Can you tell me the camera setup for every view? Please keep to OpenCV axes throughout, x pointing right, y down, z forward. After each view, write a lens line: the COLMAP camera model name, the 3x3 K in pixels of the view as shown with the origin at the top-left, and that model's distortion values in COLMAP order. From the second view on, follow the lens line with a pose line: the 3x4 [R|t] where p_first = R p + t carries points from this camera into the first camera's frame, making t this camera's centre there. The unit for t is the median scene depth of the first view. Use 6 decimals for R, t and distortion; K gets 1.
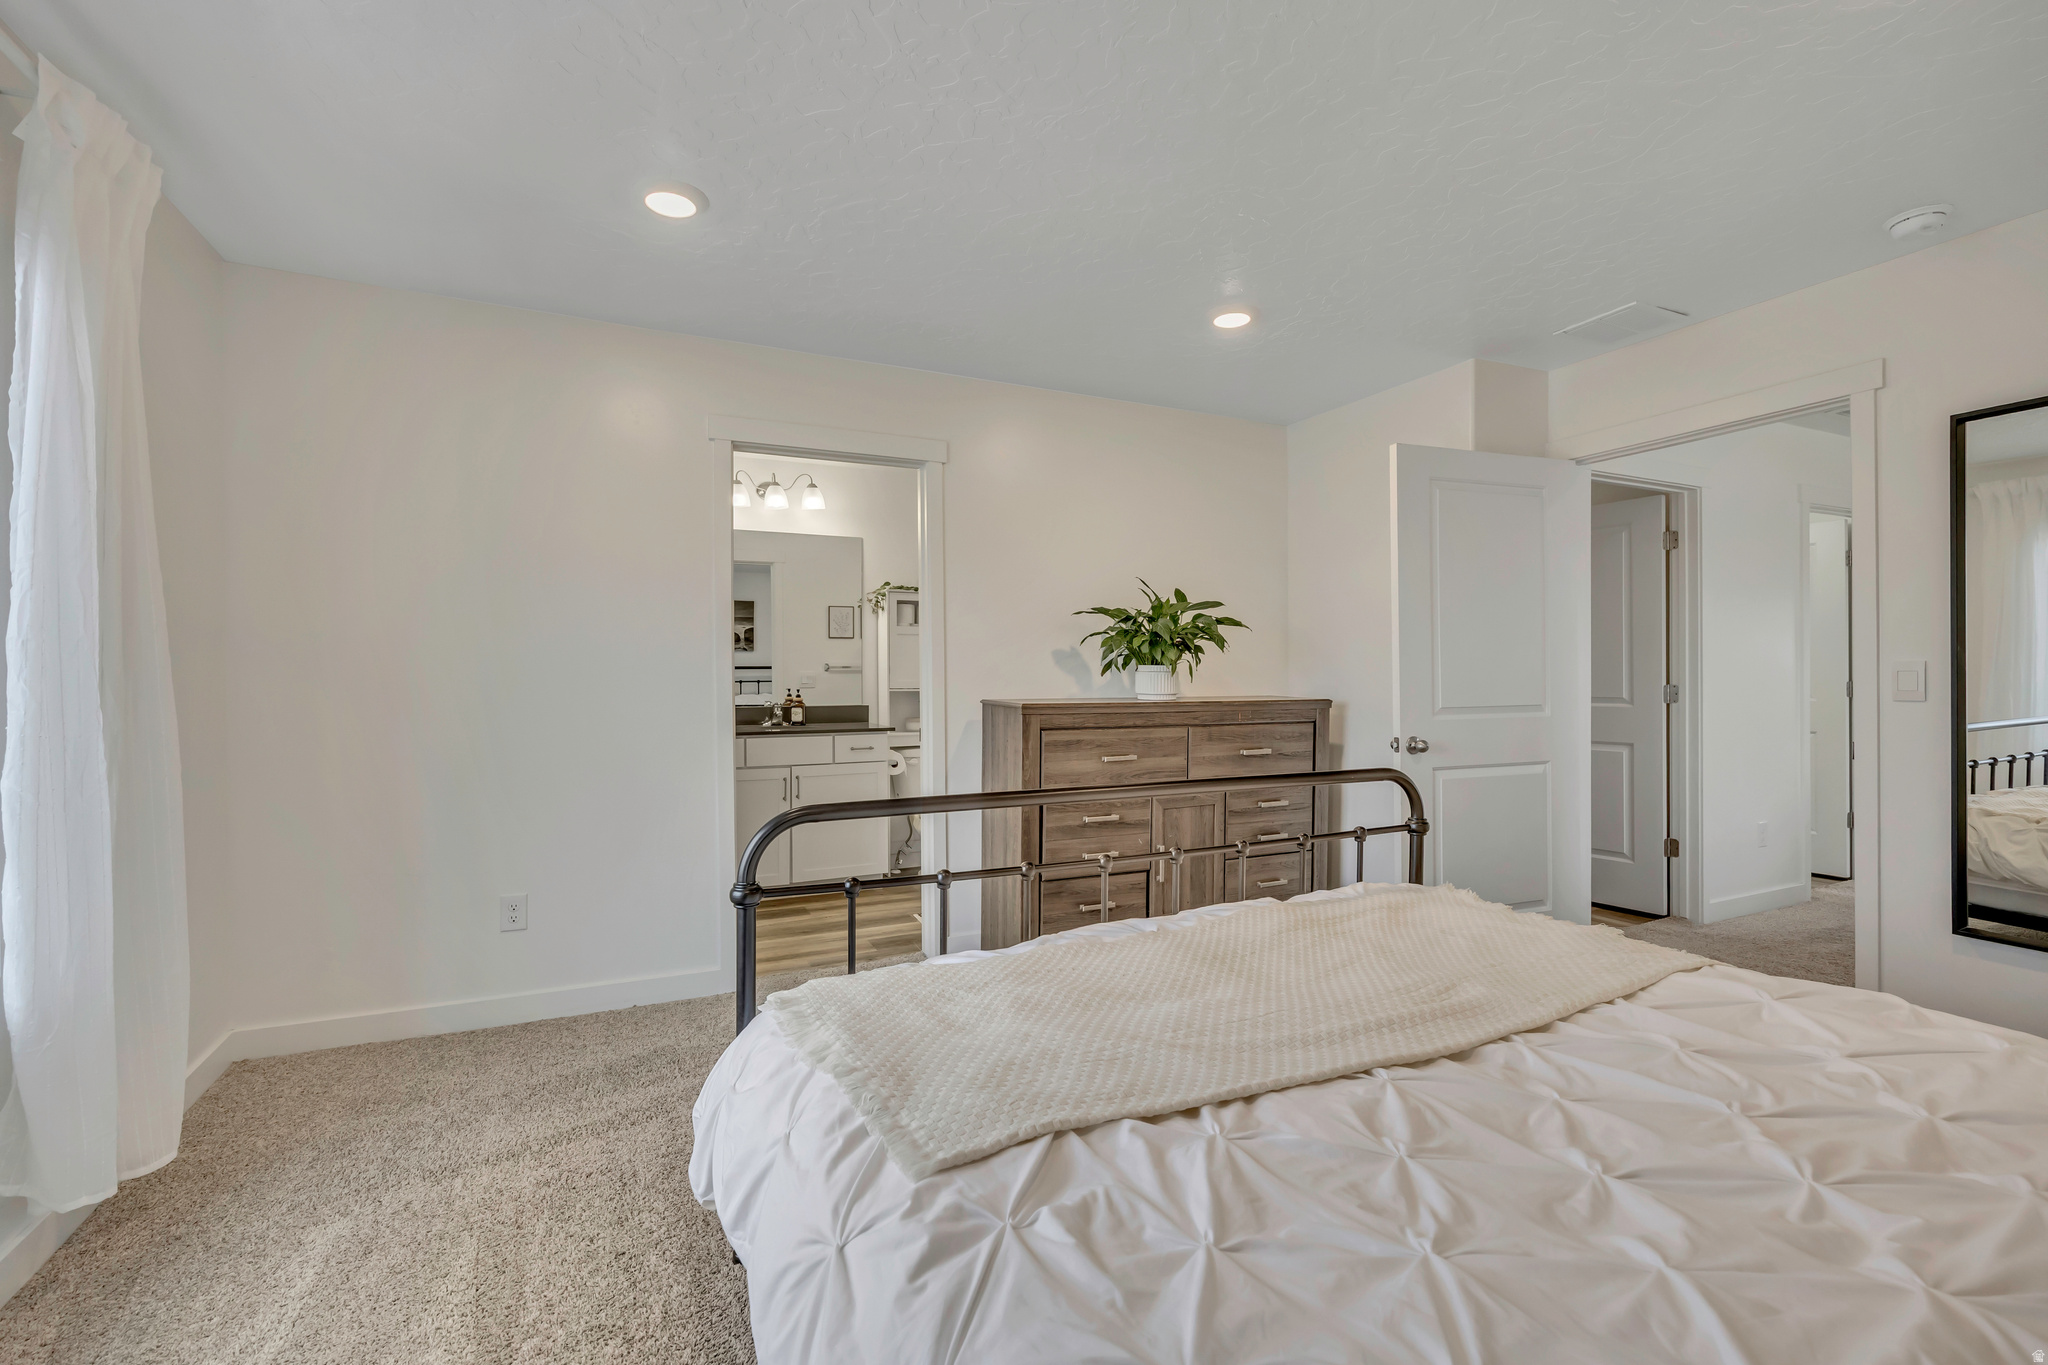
lens RADIAL K [[889.3, 0, 1027.0], [0, 889.3, 678.5], [0, 0, 1]] dist [-0.001208, 0.000946]
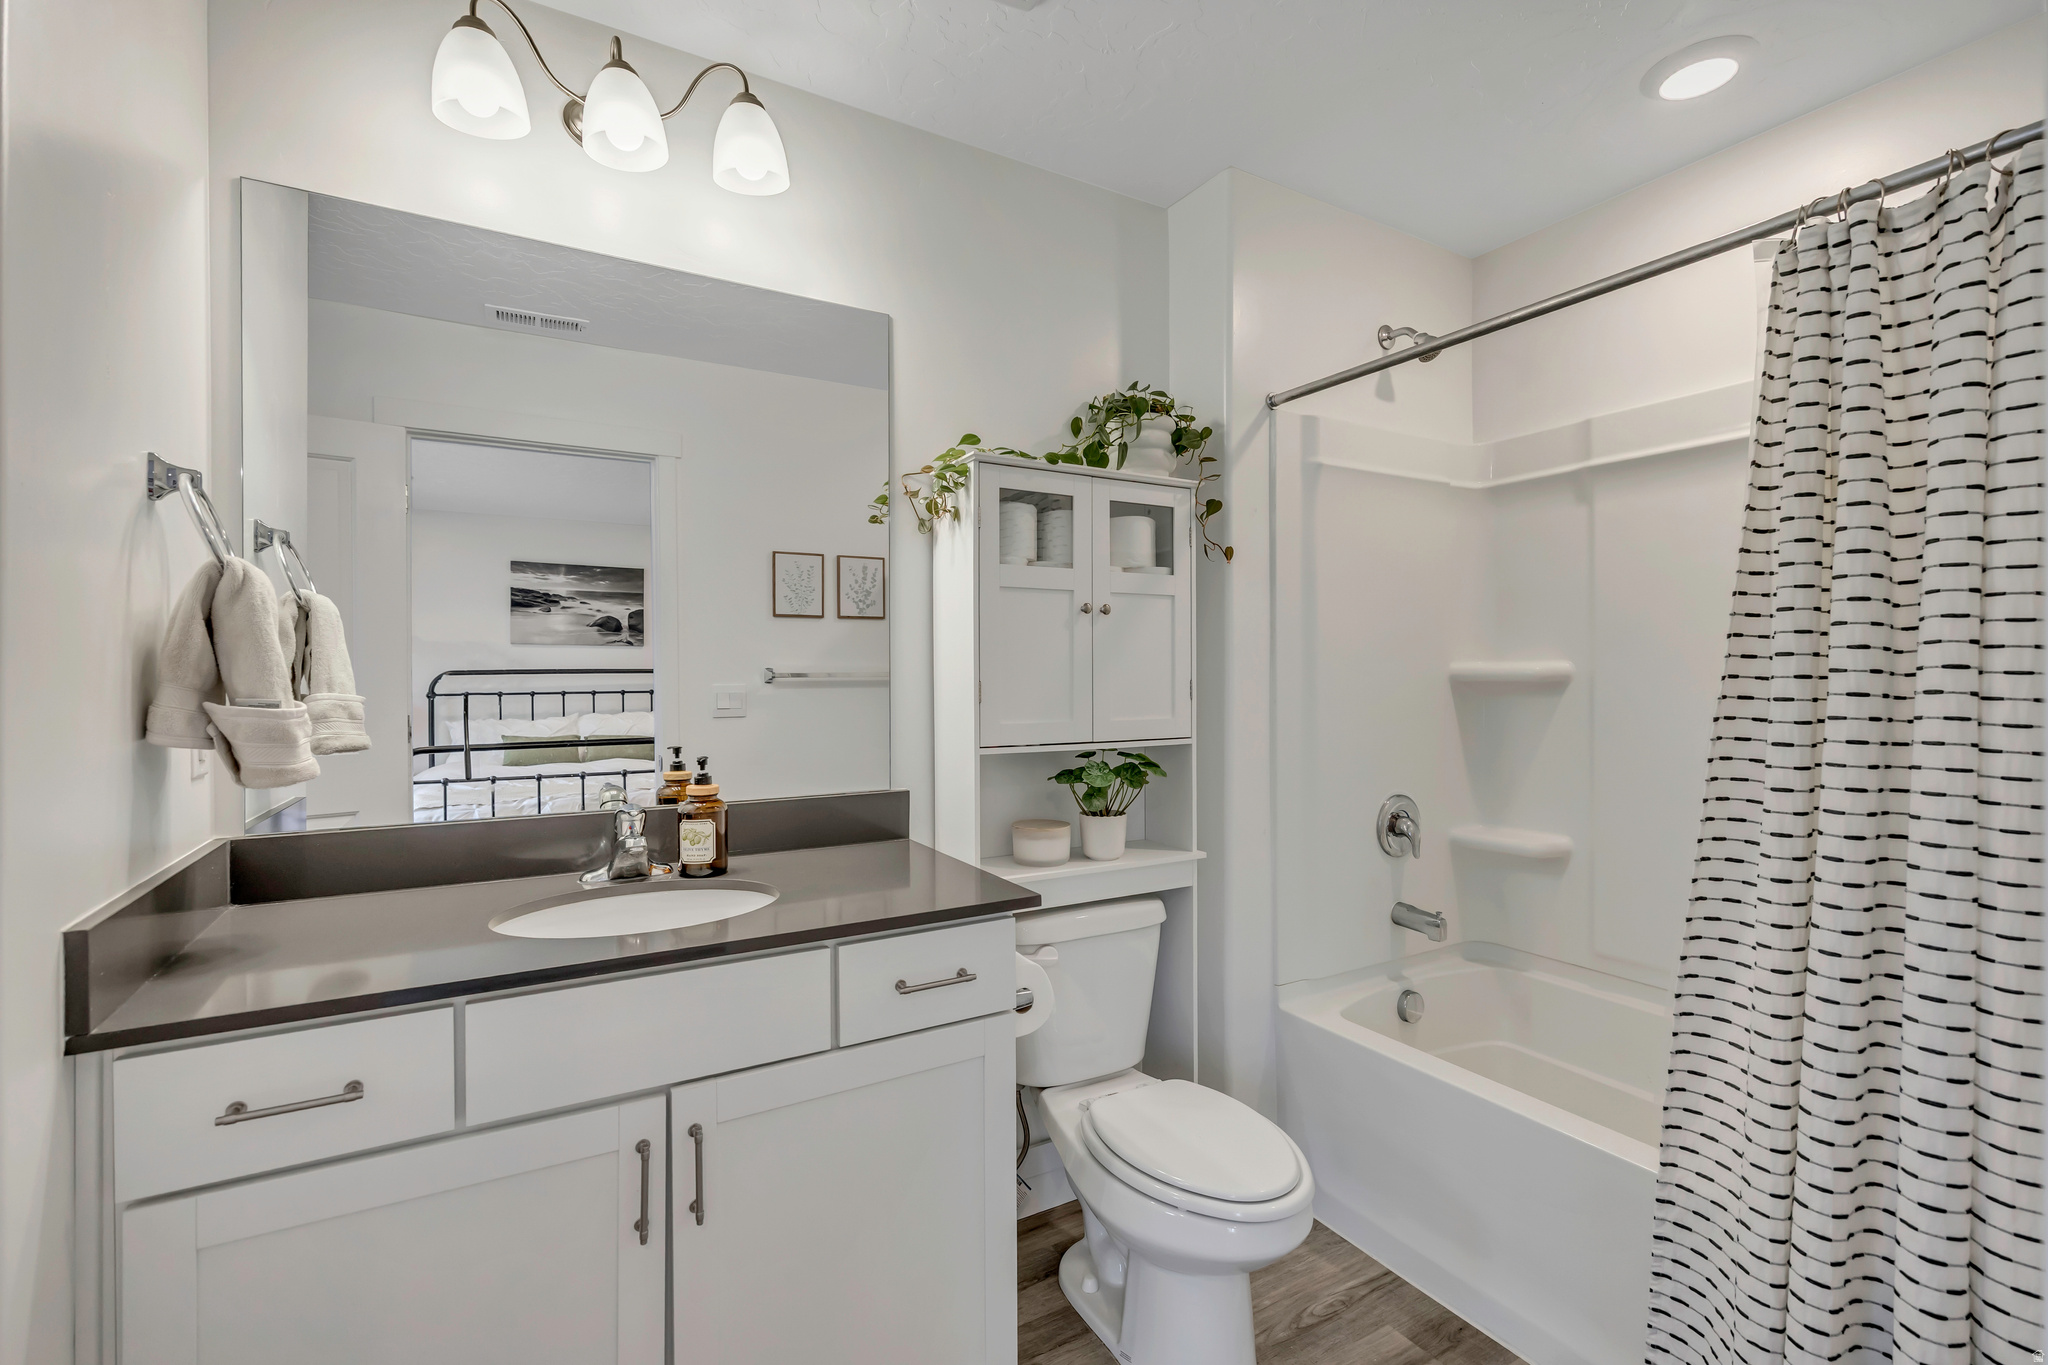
lens RADIAL K [[889.3, 0, 1027.0], [0, 889.3, 678.5], [0, 0, 1]] dist [-0.001208, 0.000946]
pose [[0.996462, -0.001237, 0.084032, -0.164073], [0.001027, 0.999996, 0.002536, -0.016049], [-0.084035, -0.002441, 0.996460, 0.655974]]
